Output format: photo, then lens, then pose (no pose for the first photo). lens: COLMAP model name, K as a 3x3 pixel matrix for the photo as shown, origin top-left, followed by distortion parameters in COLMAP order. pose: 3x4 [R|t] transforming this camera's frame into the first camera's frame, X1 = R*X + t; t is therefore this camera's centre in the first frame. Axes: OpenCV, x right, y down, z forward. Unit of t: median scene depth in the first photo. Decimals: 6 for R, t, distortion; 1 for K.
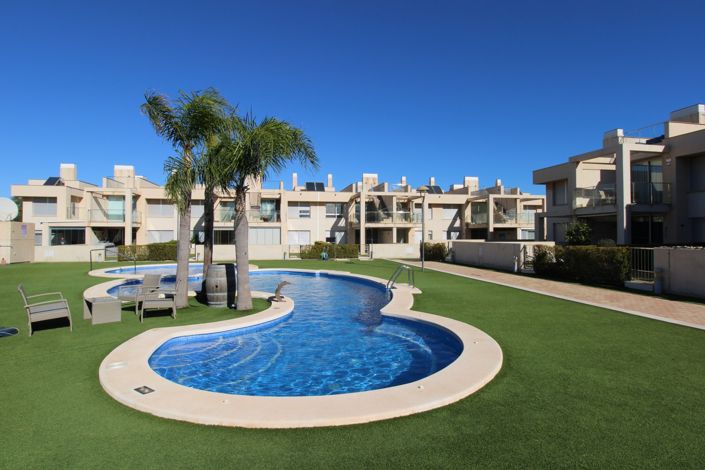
lens RADIAL K [[392.7, 0, 352.5], [0, 392.7, 234.4], [0, 0, 1]] dist [0.000447, 0.000004]
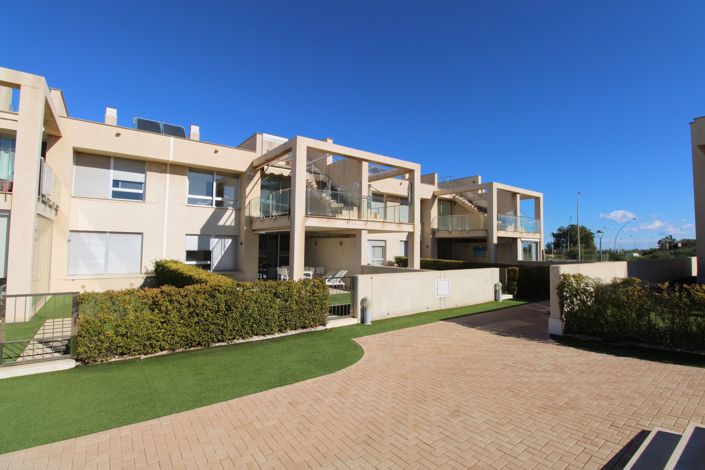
lens RADIAL K [[329.5, 0, 354.5], [0, 329.5, 231.5], [0, 0, 1]] dist [-0.013059, -0.001373]
pose [[0.897681, 0.032774, 0.439426, -0.061338], [-0.013423, 0.998801, -0.047073, 0.001446], [-0.440442, 0.036358, 0.897044, 0.607052]]
